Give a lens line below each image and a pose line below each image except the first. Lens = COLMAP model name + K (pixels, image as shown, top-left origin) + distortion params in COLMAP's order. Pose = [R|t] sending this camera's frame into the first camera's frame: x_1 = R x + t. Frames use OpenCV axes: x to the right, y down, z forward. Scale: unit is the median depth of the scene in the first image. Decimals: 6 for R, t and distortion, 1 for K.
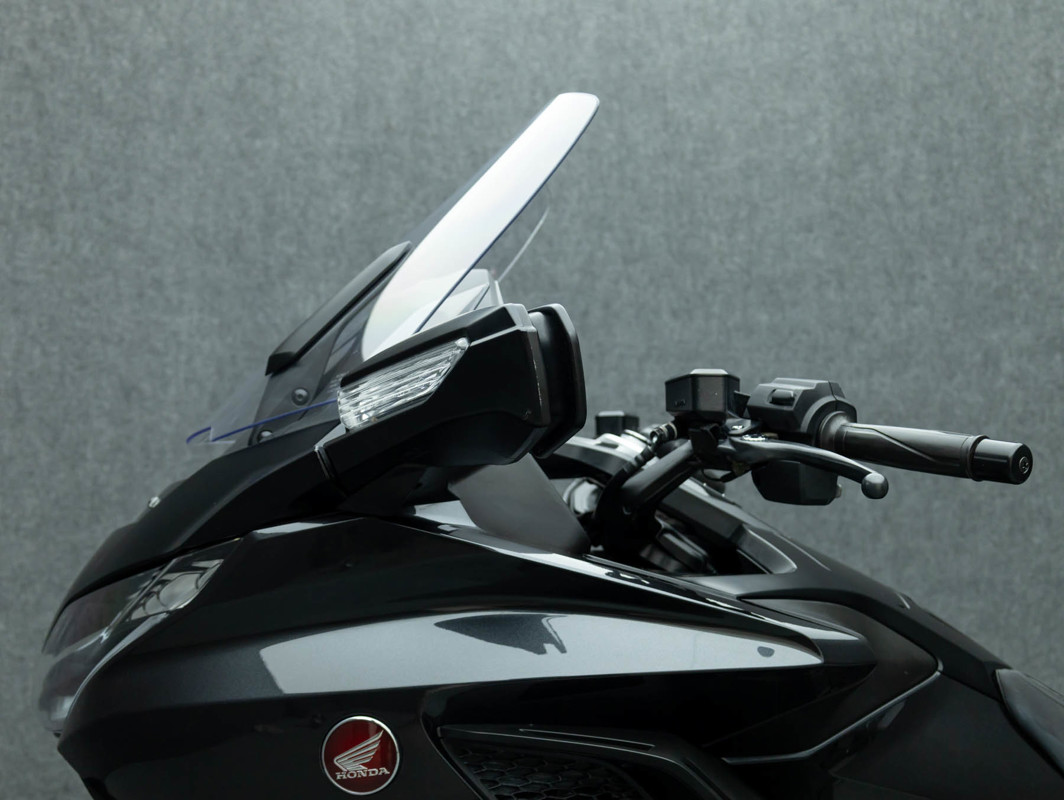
lens RADIAL K [[1270.6, 0, 504.5], [0, 1270.6, 372.7], [0, 0, 1]] dist [0.031817, 0.000000]
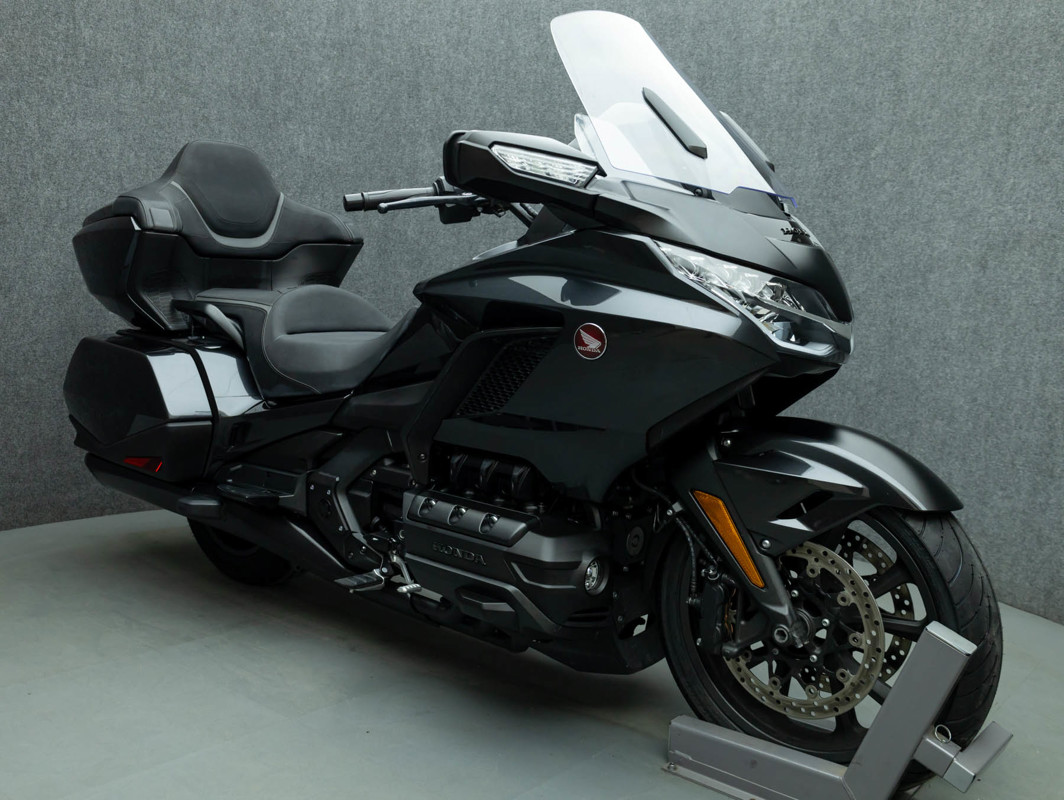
lens RADIAL K [[1001.6, 0, 535.2], [0, 1001.6, 422.0], [0, 0, 1]] dist [-0.051095, -0.014351]
pose [[0.997058, 0.071527, -0.027557, 0.199803], [-0.065626, 0.982330, 0.175274, 0.057873], [0.039606, -0.172950, 0.984134, -0.291389]]
